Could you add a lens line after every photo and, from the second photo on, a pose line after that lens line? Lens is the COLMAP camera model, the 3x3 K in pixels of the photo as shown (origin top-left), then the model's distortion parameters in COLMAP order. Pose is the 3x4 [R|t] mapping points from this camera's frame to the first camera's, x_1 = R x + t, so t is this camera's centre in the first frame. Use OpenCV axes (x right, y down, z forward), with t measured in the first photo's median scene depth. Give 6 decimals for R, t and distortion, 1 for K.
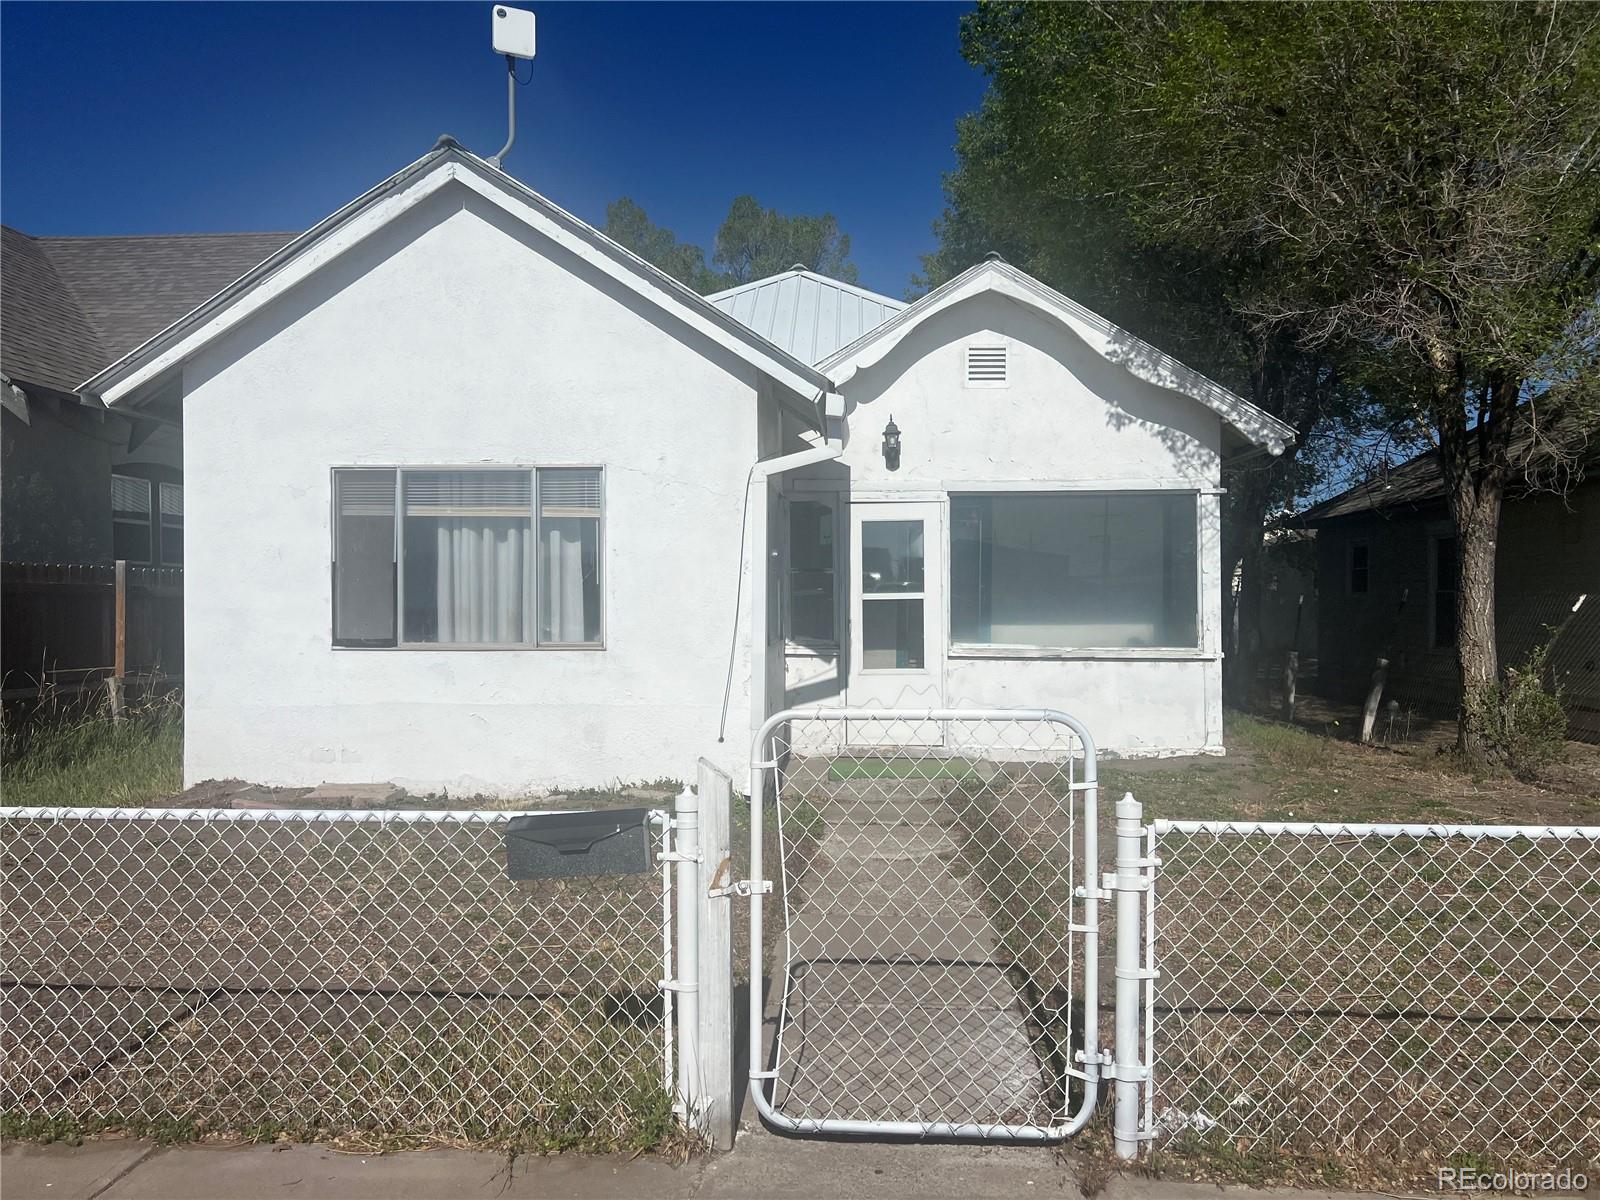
lens RADIAL K [[1200.6, 0, 804.7], [0, 1200.6, 605.2], [0, 0, 1]] dist [0.139297, -0.282888]
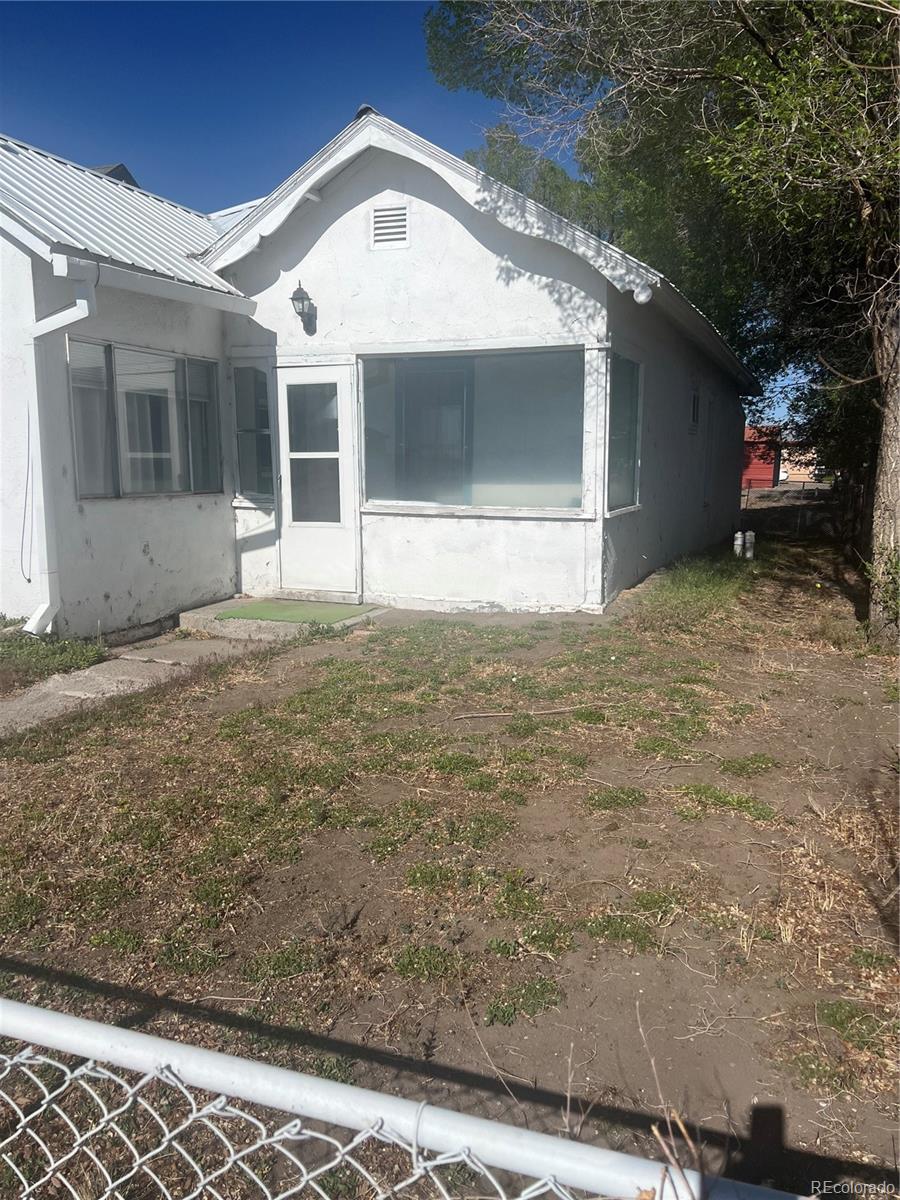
lens RADIAL K [[900.5, 0, 450.0], [0, 900.5, 600.0], [0, 0, 1]] dist [0.139297, -0.282888]
pose [[0.947761, 0.050675, -0.314930, 0.463382], [-0.004312, 0.989246, 0.146200, 0.001648], [0.318951, -0.137205, 0.937787, 0.250118]]
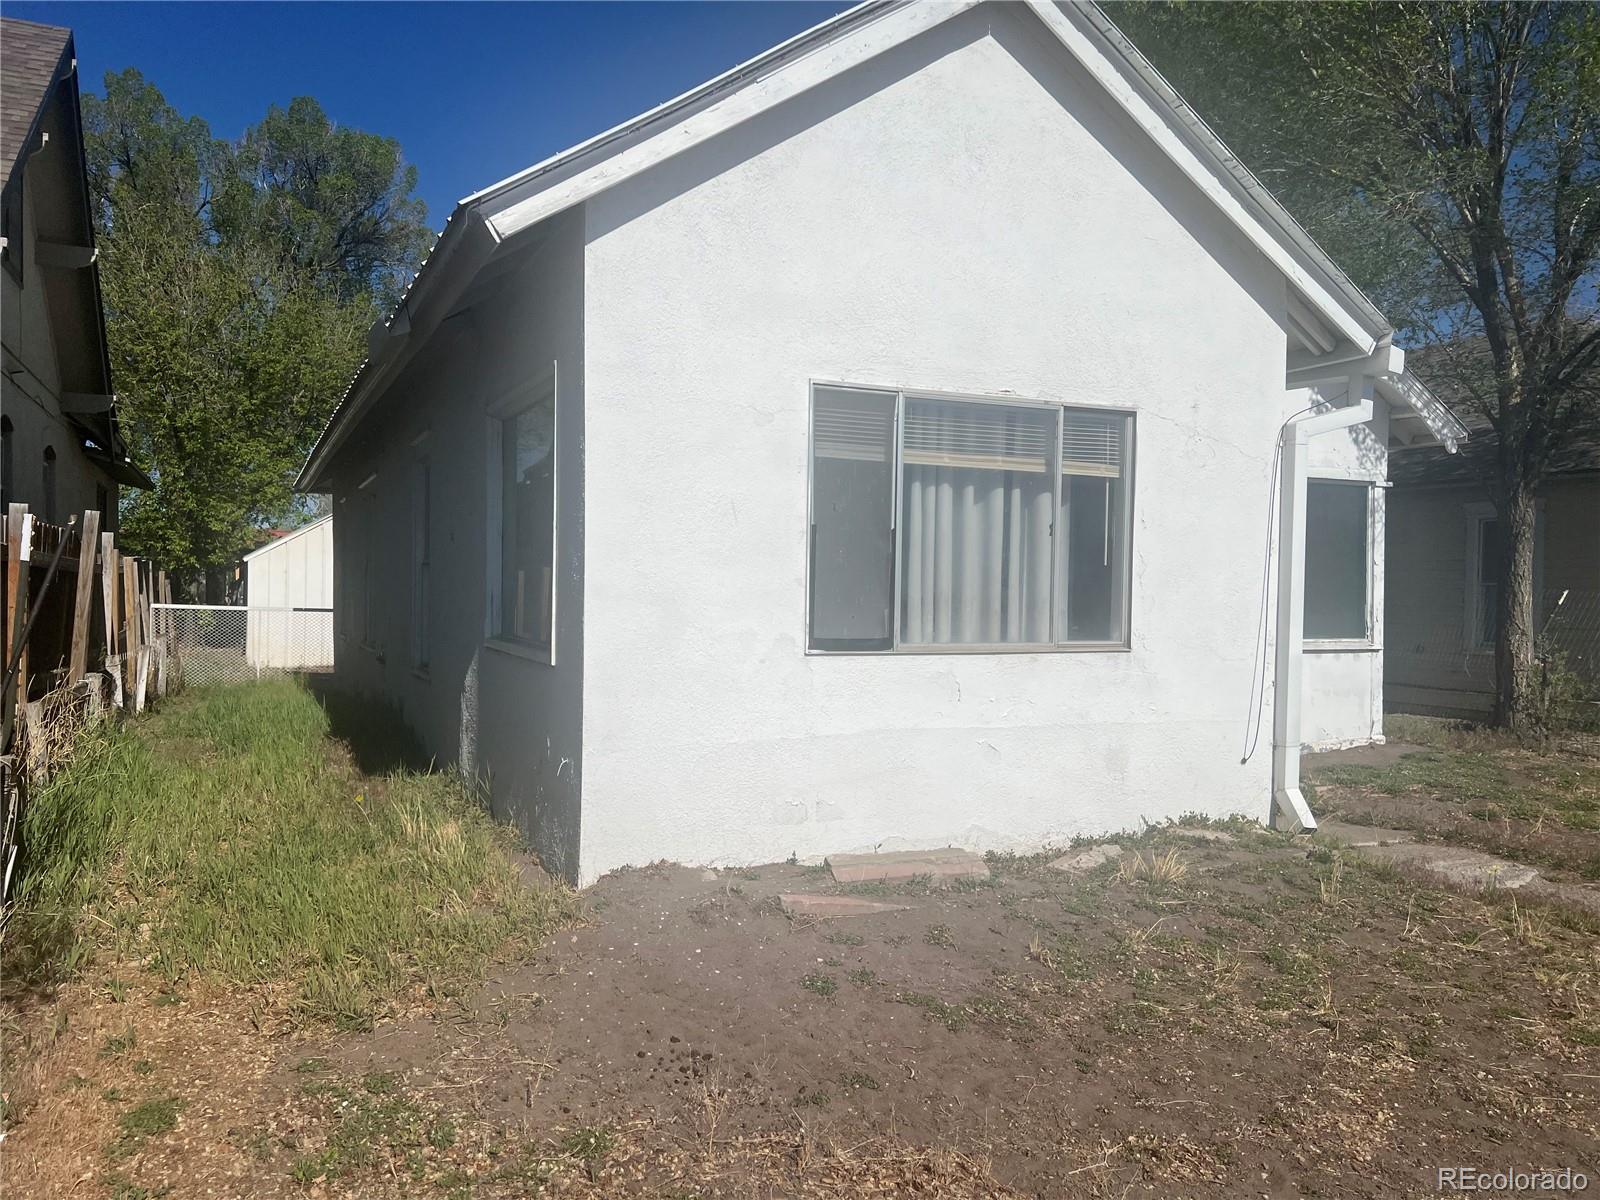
lens RADIAL K [[1174.5, 0, 800.0], [0, 1174.5, 600.0], [0, 0, 1]] dist [0.072801, -0.067419]
pose [[0.880176, 0.006791, 0.474600, -0.567842], [-0.010618, 0.999929, 0.005384, 0.002130], [-0.474529, -0.009778, 0.880185, 0.351430]]
